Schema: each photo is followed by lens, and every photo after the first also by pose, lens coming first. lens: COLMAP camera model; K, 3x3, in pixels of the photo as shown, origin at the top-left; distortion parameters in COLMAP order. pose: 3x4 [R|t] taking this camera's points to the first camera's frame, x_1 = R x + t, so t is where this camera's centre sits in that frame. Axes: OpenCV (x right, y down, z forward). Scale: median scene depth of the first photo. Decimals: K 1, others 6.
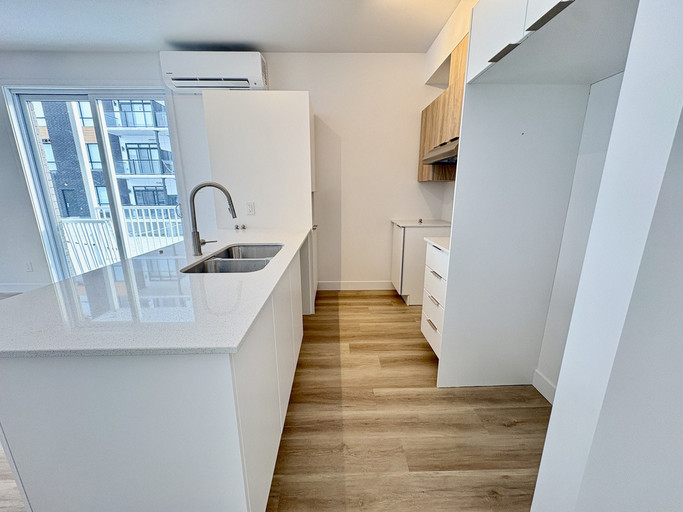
lens RADIAL K [[270.5, 0, 343.0], [0, 270.5, 252.8], [0, 0, 1]] dist [0.000974, 0.000250]
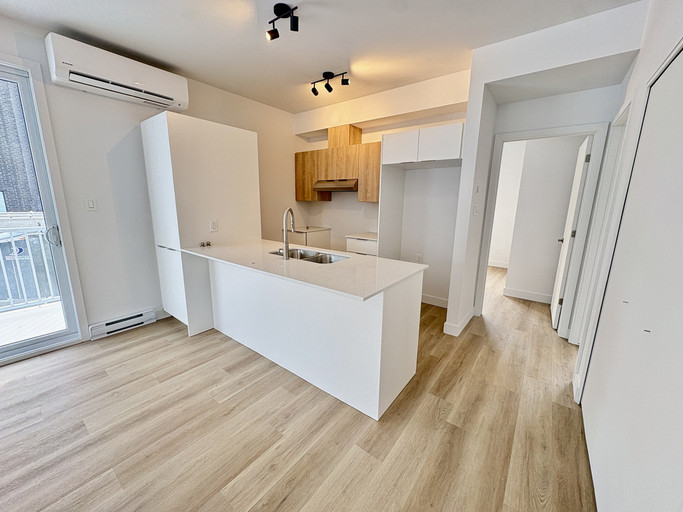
lens RADIAL K [[270.5, 0, 335.9], [0, 270.5, 255.6], [0, 0, 1]] dist [0.000974, 0.000250]
pose [[0.632286, -0.145414, 0.760966, -0.944457], [0.160363, 0.985520, 0.055079, -0.031187], [-0.757956, 0.087205, 0.646450, -0.066547]]
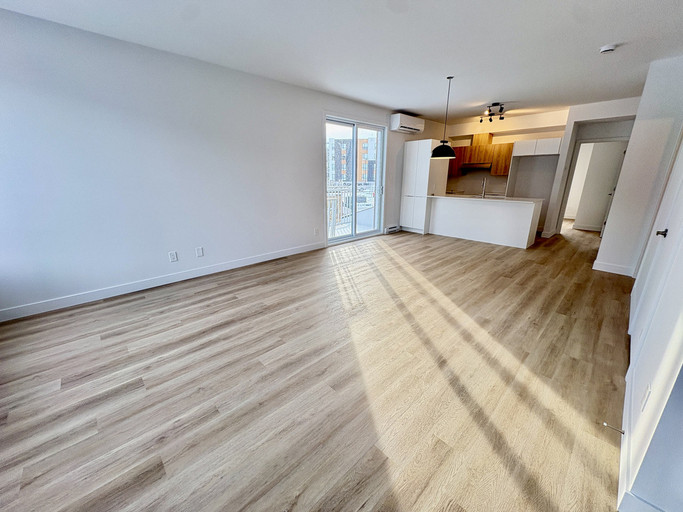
lens RADIAL K [[270.5, 0, 335.6], [0, 270.5, 255.7], [0, 0, 1]] dist [0.000974, 0.000250]
pose [[0.741404, -0.189142, 0.643852, -3.086643], [0.148613, 0.981911, 0.117322, 0.034966], [-0.654396, 0.008702, 0.756102, -0.308245]]
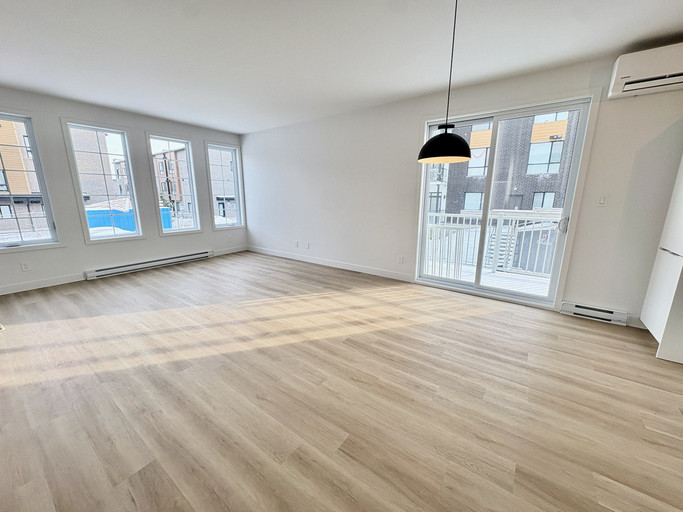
lens RADIAL K [[270.5, 0, 344.8], [0, 270.5, 256.5], [0, 0, 1]] dist [0.000974, 0.000250]
pose [[0.800752, 0.137368, -0.583032, -0.890210], [-0.139173, 0.989379, 0.041962, 0.032198], [0.582604, 0.047541, 0.811365, -0.303570]]
